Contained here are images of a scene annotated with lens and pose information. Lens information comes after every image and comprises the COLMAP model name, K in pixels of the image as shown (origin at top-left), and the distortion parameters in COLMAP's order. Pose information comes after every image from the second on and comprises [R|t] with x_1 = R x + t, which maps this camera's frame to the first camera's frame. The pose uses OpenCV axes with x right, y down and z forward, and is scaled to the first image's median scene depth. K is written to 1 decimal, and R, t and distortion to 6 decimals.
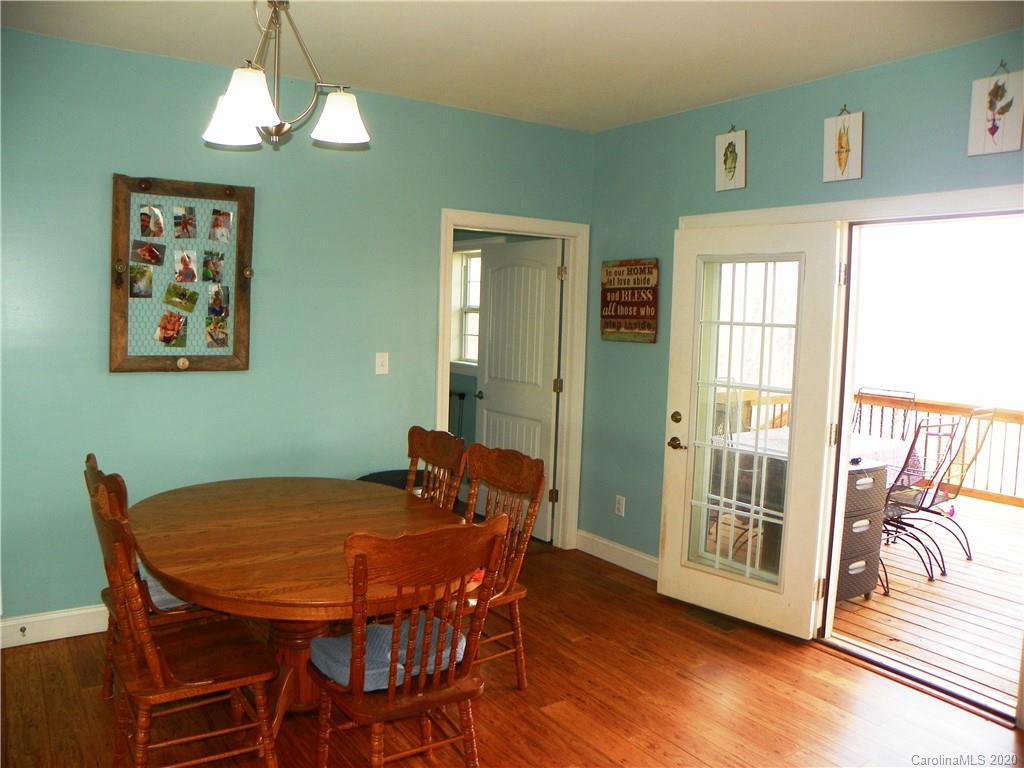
lens RADIAL K [[783.0, 0, 506.8], [0, 783.0, 381.8], [0, 0, 1]] dist [-0.168111, 0.126850]
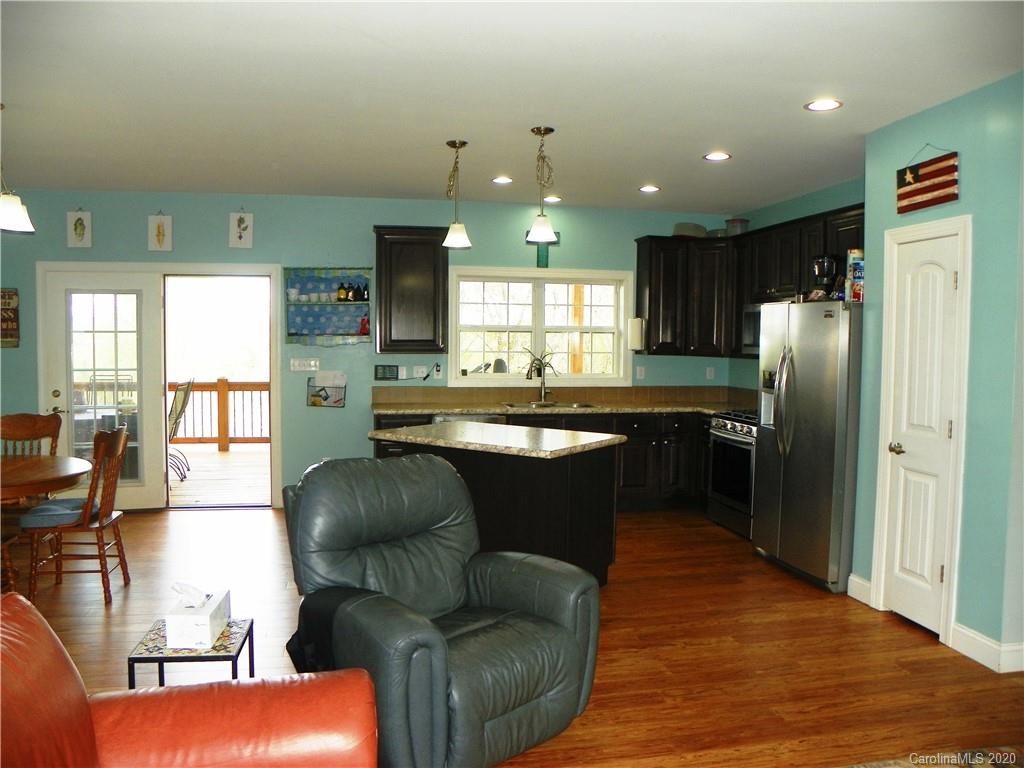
lens RADIAL K [[783.0, 0, 506.8], [0, 783.0, 381.8], [0, 0, 1]] dist [-0.168111, 0.126850]
pose [[0.389663, -0.076870, 0.917744, -0.871427], [0.085412, 0.995232, 0.047096, 0.031275], [-0.916988, 0.060035, 0.394371, -0.441015]]
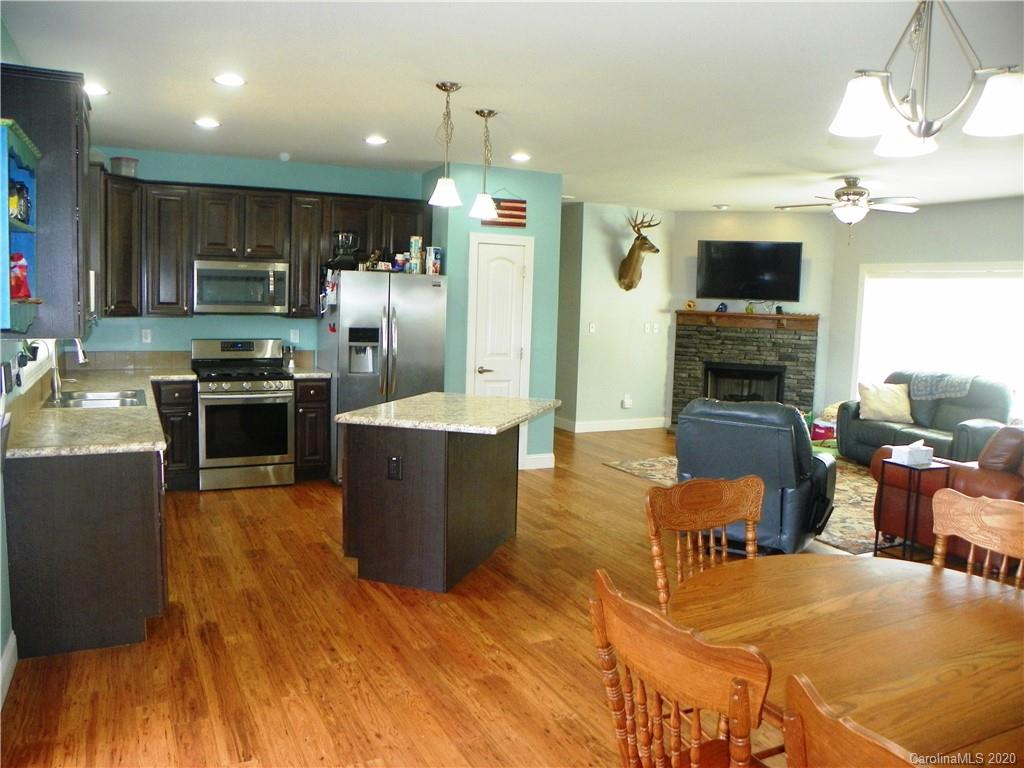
lens RADIAL K [[783.0, 0, 506.8], [0, 783.0, 381.8], [0, 0, 1]] dist [-0.168111, 0.126850]
pose [[-0.988260, -0.077120, 0.131887, 0.036618], [-0.049347, 0.978106, 0.202170, -0.120278], [-0.144591, 0.193288, -0.970429, 1.251166]]
